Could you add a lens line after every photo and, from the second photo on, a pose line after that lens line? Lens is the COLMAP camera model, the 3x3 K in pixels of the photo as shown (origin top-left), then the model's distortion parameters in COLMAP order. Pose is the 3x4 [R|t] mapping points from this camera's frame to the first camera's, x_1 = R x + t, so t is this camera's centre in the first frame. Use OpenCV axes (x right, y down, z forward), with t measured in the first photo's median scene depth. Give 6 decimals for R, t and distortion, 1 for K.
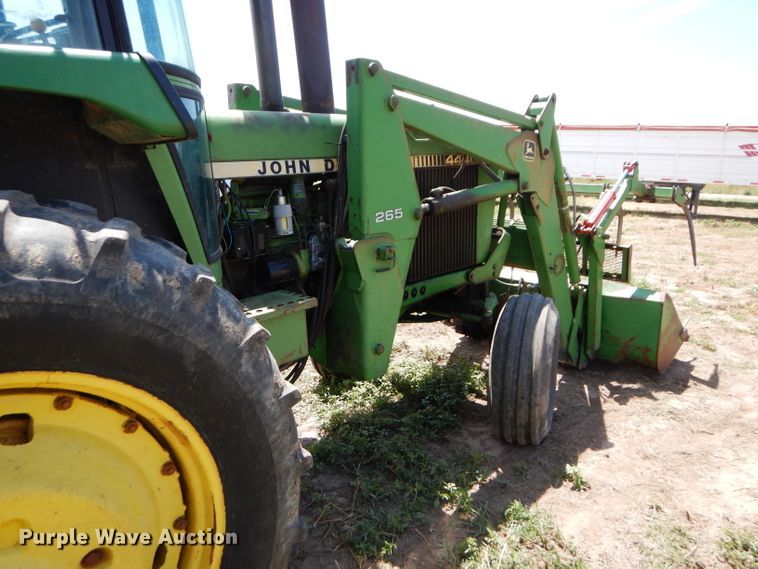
lens RADIAL K [[541.0, 0, 374.6], [0, 541.0, 281.6], [0, 0, 1]] dist [0.004545, -0.001282]
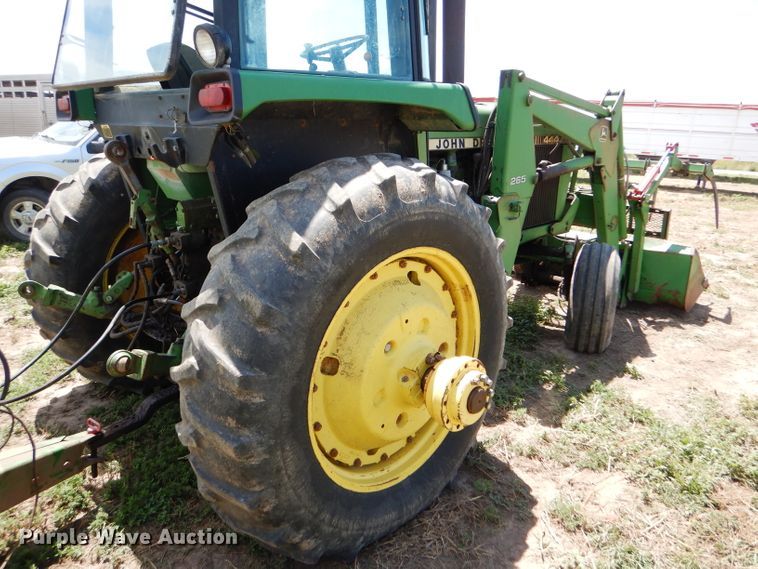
lens RADIAL K [[552.0, 0, 378.3], [0, 552.0, 281.5], [0, 0, 1]] dist [0.042933, 0.006465]
pose [[0.999145, 0.027990, 0.030418, -0.279176], [-0.029677, 0.997961, 0.056512, 0.053272], [-0.028774, -0.057366, 0.997938, -0.339487]]
